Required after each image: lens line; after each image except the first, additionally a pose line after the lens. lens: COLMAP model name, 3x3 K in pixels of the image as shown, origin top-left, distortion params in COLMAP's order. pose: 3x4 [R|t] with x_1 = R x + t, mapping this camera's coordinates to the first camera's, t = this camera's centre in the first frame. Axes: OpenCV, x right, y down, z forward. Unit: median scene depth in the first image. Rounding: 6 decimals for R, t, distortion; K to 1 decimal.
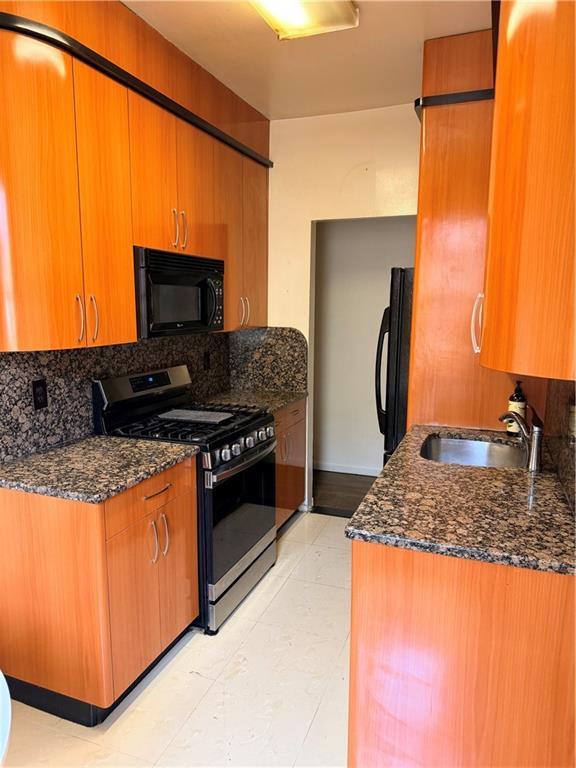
lens RADIAL K [[544.1, 0, 291.2], [0, 544.1, 385.5], [0, 0, 1]] dist [0.032319, -0.022255]
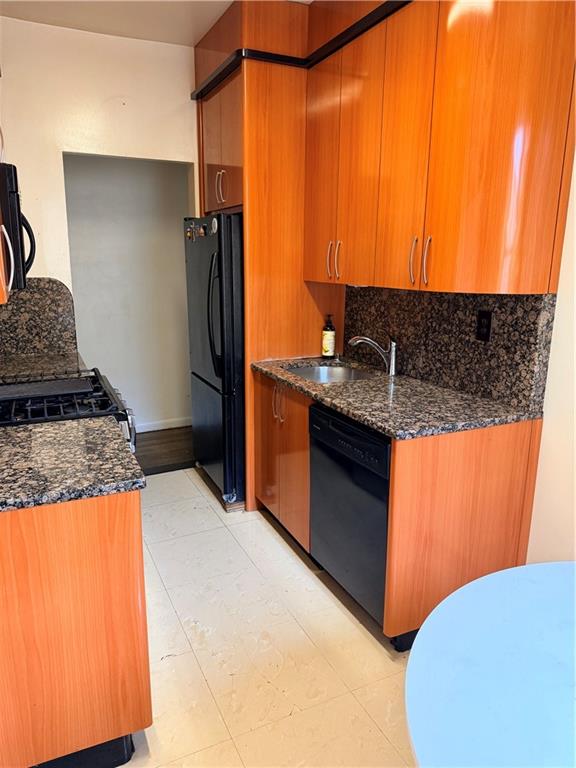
lens RADIAL K [[544.1, 0, 293.7], [0, 544.1, 385.2], [0, 0, 1]] dist [0.032319, -0.022255]
pose [[0.691438, -0.161697, 0.704107, -0.667205], [0.106682, 0.986798, 0.121855, -0.009851], [-0.714515, -0.009140, 0.699560, 0.241209]]
